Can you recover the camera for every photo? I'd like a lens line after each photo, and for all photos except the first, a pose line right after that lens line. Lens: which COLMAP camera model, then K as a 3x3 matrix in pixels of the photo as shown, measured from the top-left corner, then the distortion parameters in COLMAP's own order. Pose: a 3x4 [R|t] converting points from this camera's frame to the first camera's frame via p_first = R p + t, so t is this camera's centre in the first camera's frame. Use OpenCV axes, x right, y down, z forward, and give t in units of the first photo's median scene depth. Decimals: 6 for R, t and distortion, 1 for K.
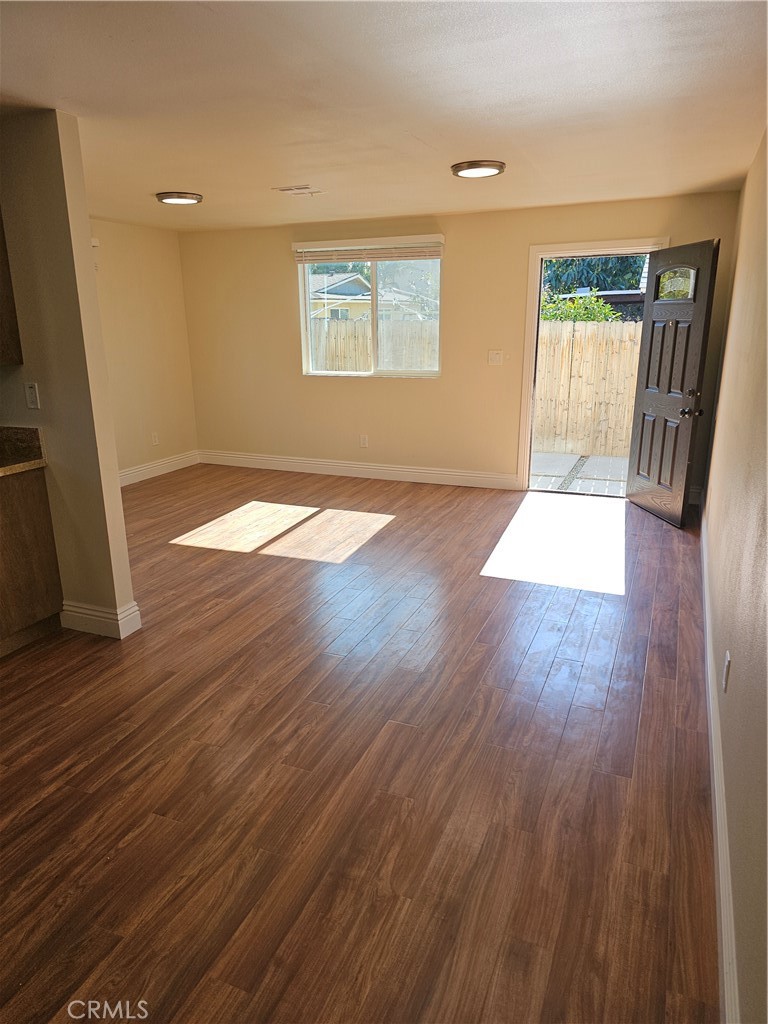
lens RADIAL K [[689.4, 0, 389.9], [0, 689.4, 511.5], [0, 0, 1]] dist [0.060564, -0.052692]
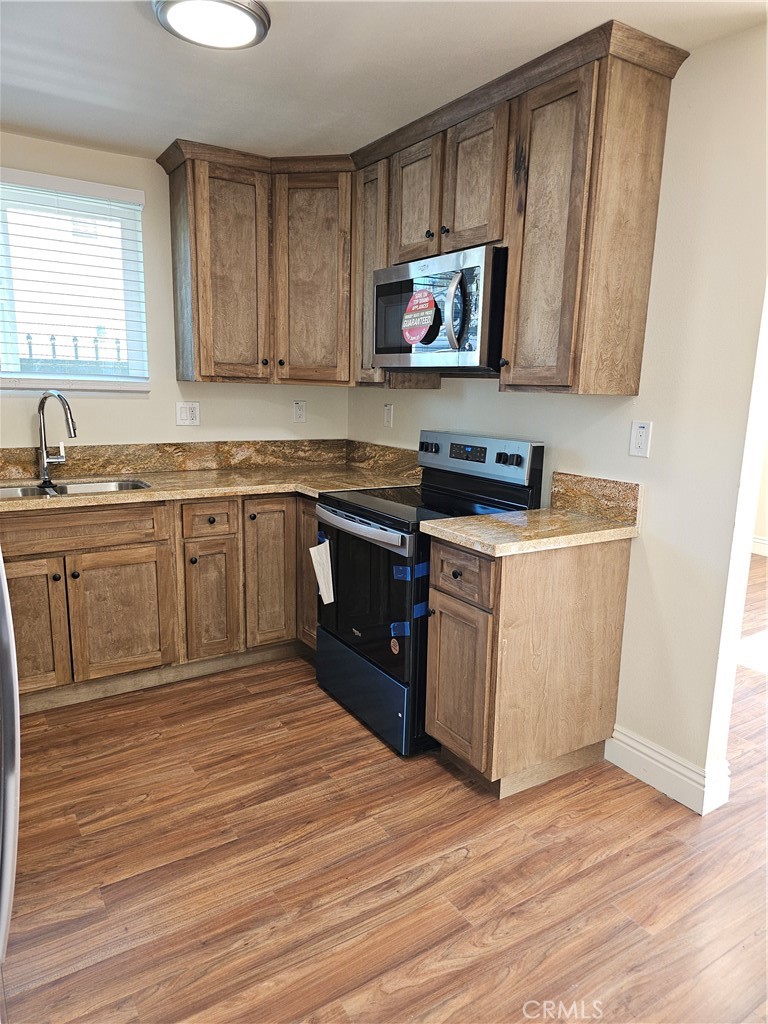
lens RADIAL K [[689.4, 0, 389.9], [0, 689.4, 511.5], [0, 0, 1]] dist [0.060564, -0.052692]
pose [[0.825403, 0.132319, -0.548819, -0.101457], [-0.184001, 0.982114, -0.039944, -0.005093], [0.533717, 0.133953, 0.834986, 0.086744]]
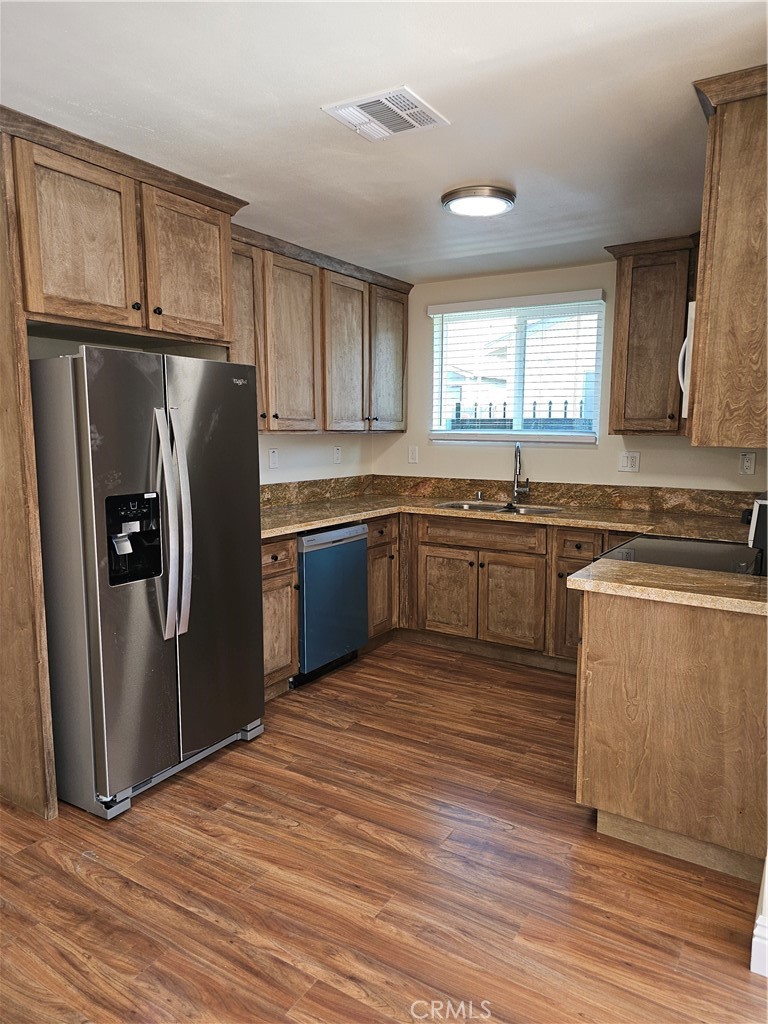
lens RADIAL K [[689.4, 0, 389.9], [0, 689.4, 511.5], [0, 0, 1]] dist [0.060564, -0.052692]
pose [[-0.160671, 0.135519, -0.977660, 0.040528], [-0.274447, 0.945332, 0.176141, -0.052434], [0.948084, 0.296617, -0.114694, 0.233181]]
